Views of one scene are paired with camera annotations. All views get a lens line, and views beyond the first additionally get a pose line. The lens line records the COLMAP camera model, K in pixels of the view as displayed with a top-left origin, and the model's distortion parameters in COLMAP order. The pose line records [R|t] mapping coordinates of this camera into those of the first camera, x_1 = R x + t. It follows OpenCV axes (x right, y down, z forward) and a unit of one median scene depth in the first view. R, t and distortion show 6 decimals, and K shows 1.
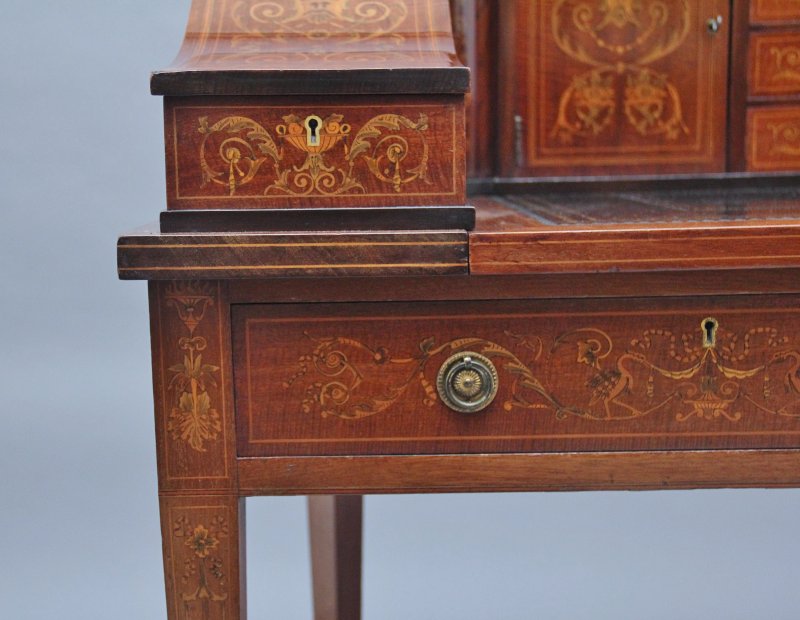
lens RADIAL K [[1384.6, 0, 332.9], [0, 1384.6, 310.8], [0, 0, 1]] dist [0.066546, 0.339233]
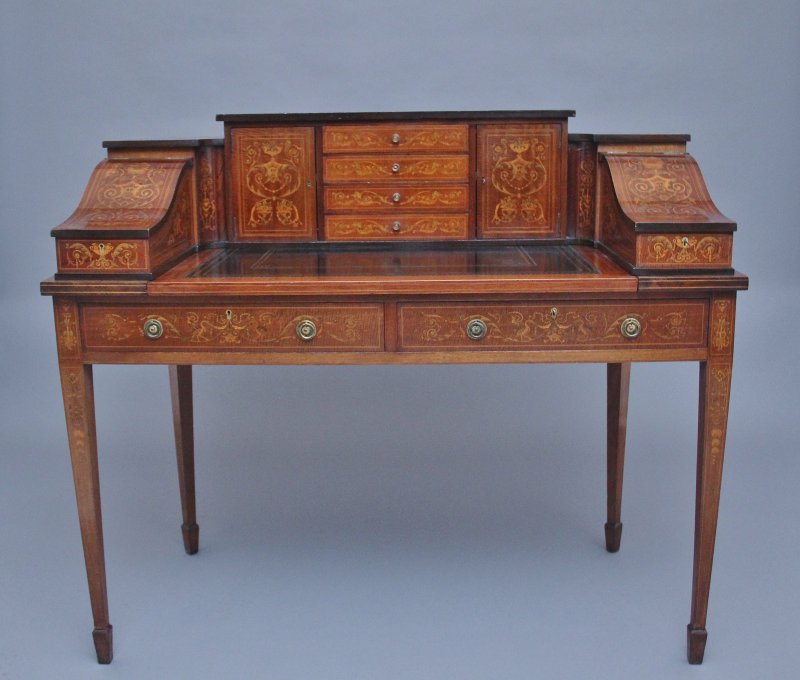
lens RADIAL K [[1064.3, 0, 373.2], [0, 1064.3, 337.7], [0, 0, 1]] dist [-0.161295, 0.016511]
pose [[0.998943, 0.020127, -0.041314, 0.468839], [-0.016117, 0.995329, 0.095188, -0.110560], [0.043037, -0.094421, 0.994602, -0.904583]]
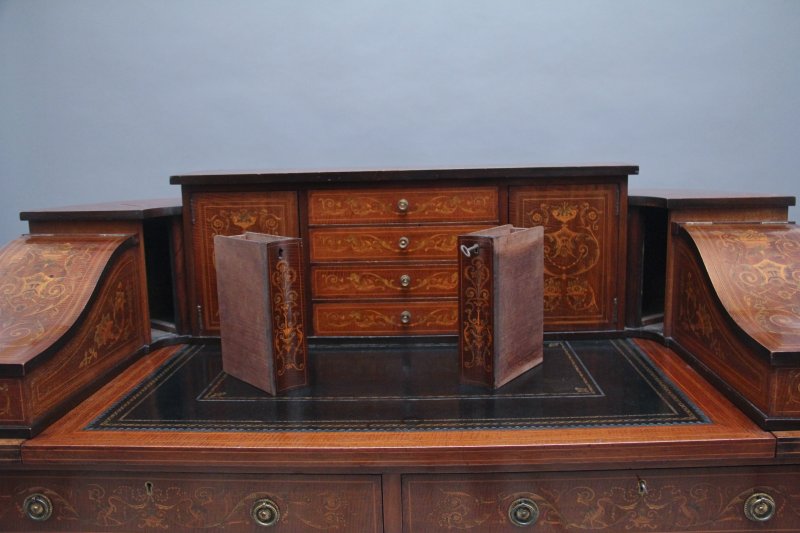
lens RADIAL K [[772.9, 0, 403.9], [0, 772.9, 254.7], [0, 0, 1]] dist [-0.150183, 0.190611]
pose [[0.999084, 0.007937, -0.042048, 0.469818], [-0.006615, 0.999482, 0.031484, -0.249186], [0.042276, -0.031177, 0.998619, -0.055763]]
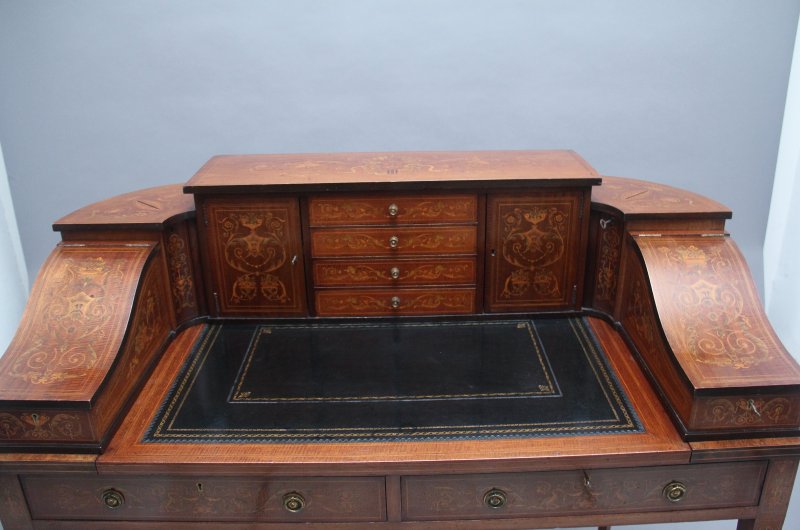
lens RADIAL K [[729.8, 0, 406.6], [0, 729.8, 267.9], [0, 0, 1]] dist [-0.185824, 0.187207]
pose [[0.999957, 0.006320, 0.006827, 0.437384], [-0.007944, 0.961951, 0.273105, -0.501722], [-0.004841, -0.273147, 0.961960, -0.104432]]
